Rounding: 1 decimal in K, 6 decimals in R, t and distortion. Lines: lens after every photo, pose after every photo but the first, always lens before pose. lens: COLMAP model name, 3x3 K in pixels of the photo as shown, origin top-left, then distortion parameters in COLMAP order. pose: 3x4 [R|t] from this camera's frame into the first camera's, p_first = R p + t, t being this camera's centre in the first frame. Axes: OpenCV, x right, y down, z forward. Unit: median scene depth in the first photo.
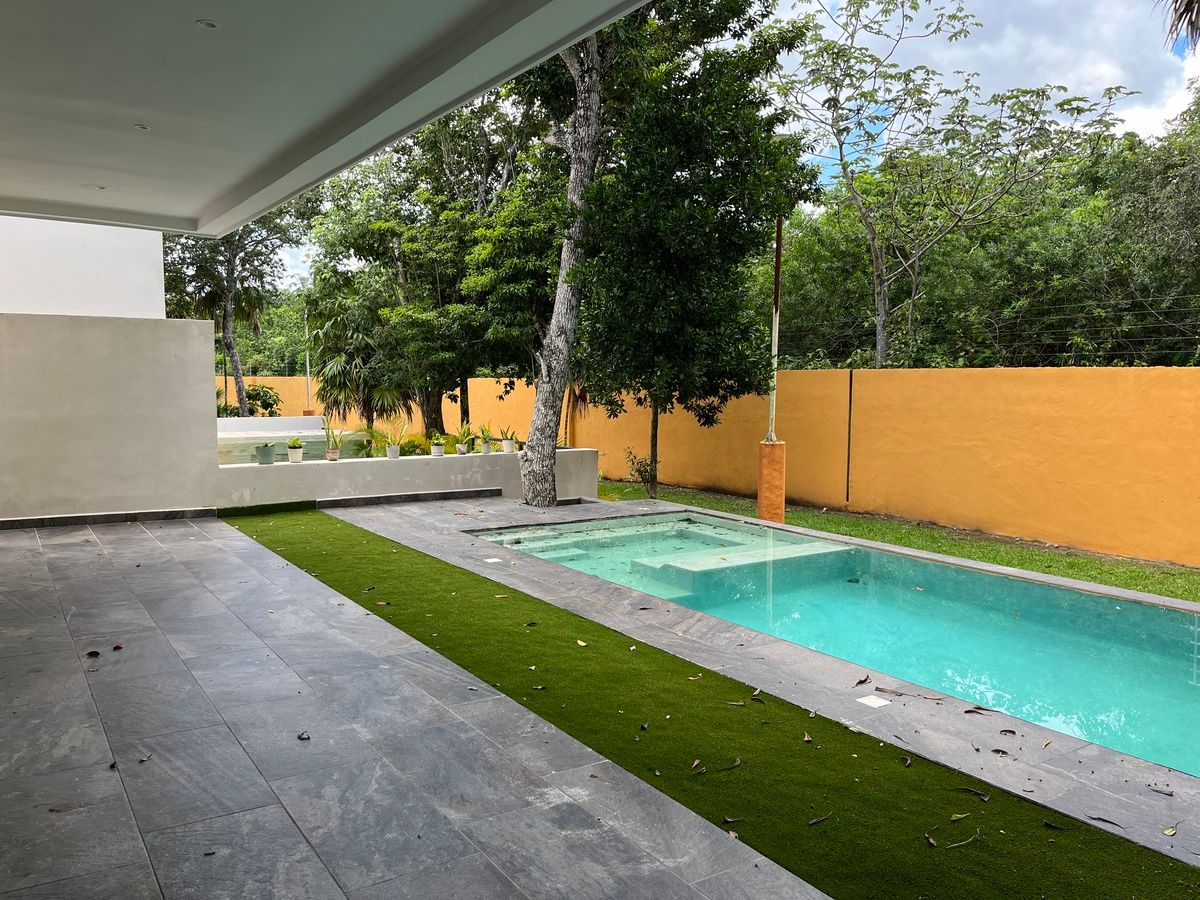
lens RADIAL K [[901.8, 0, 600.0], [0, 901.8, 451.1], [0, 0, 1]] dist [0.000500, -0.028820]
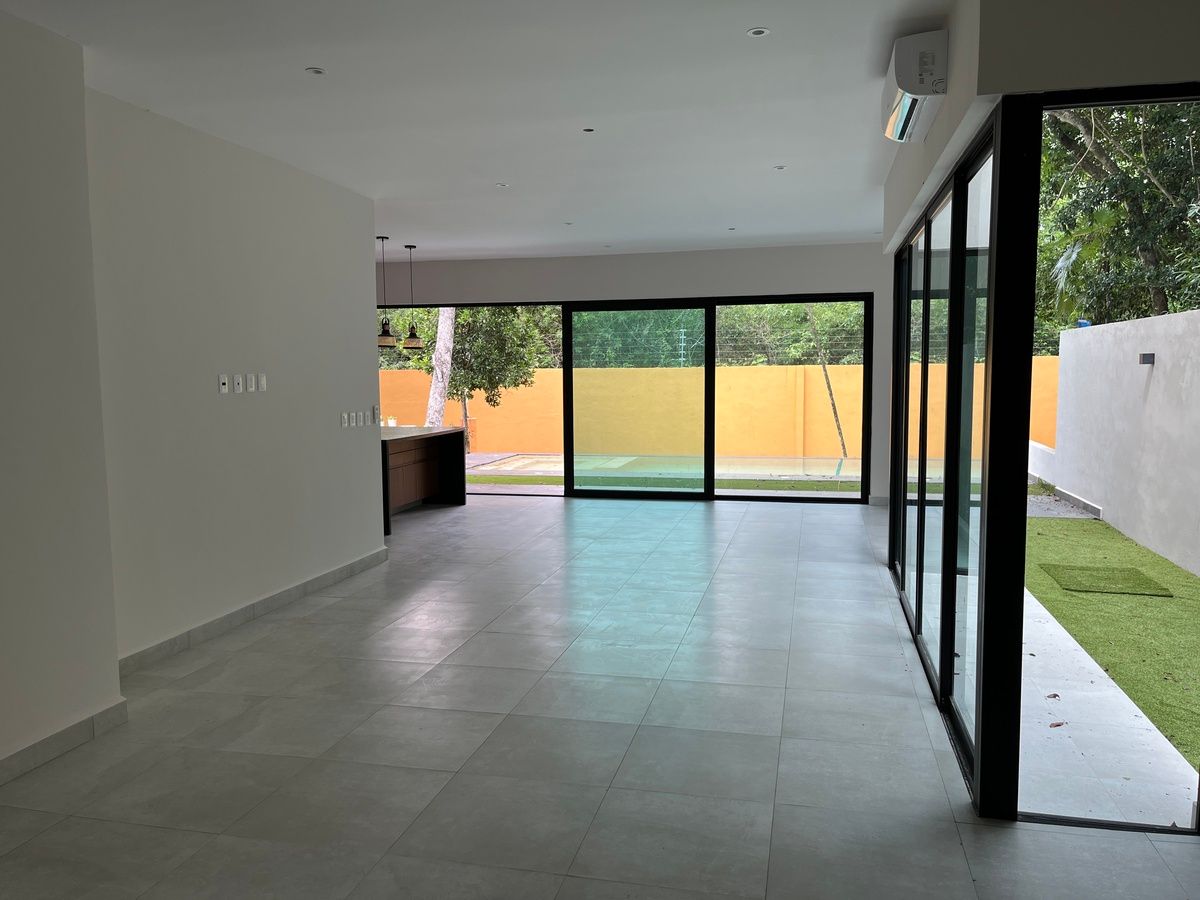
lens RADIAL K [[901.8, 0, 594.5], [0, 901.8, 462.1], [0, 0, 1]] dist [0.000500, -0.028820]
pose [[0.739237, -0.080140, 0.668660, -0.736292], [0.068558, 0.996691, 0.043661, 0.012715], [-0.669947, 0.013566, 0.742285, -0.314578]]
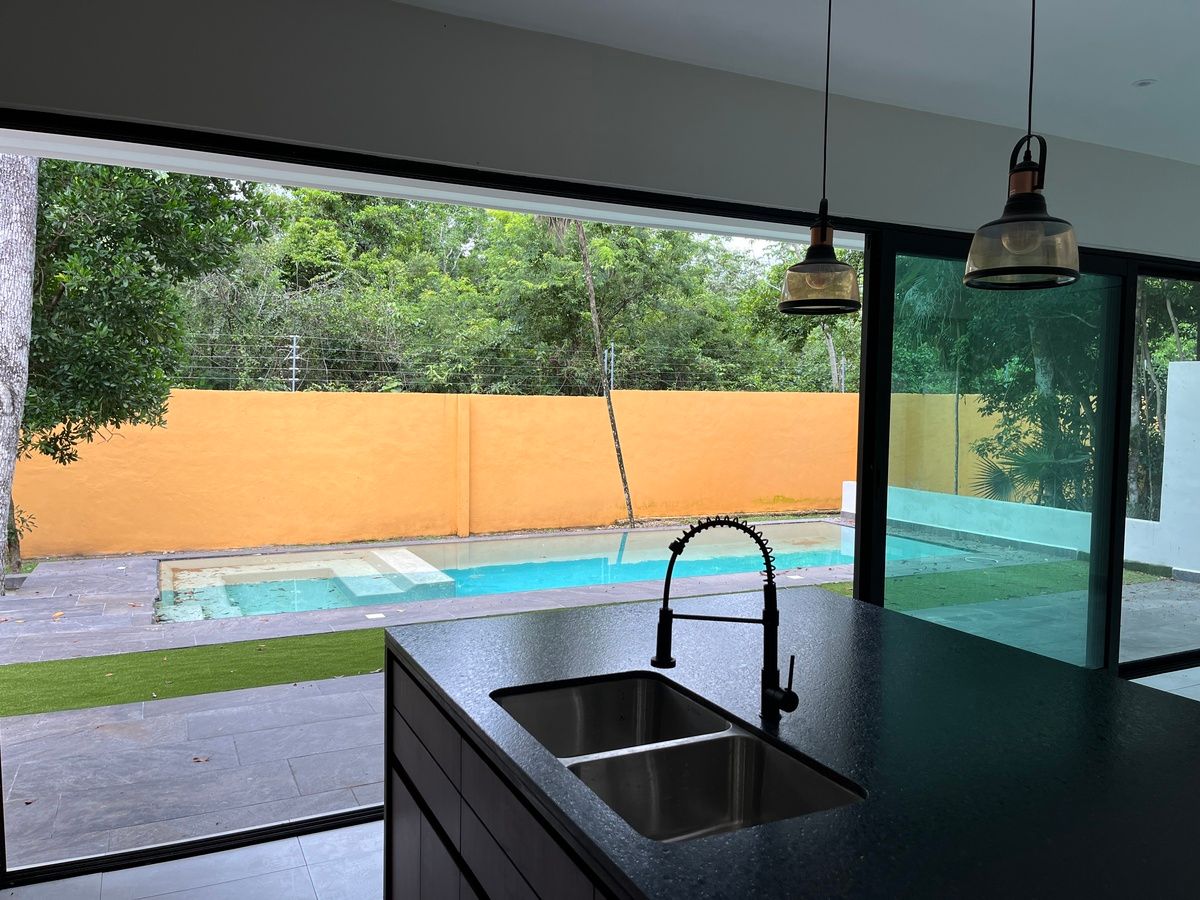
lens RADIAL K [[901.8, 0, 605.1], [0, 901.8, 451.4], [0, 0, 1]] dist [0.000500, -0.028820]
pose [[0.132290, -0.059103, 0.989447, -0.527643], [0.065671, 0.996550, 0.050747, -0.039772], [-0.989033, 0.058265, 0.135715, 0.337840]]
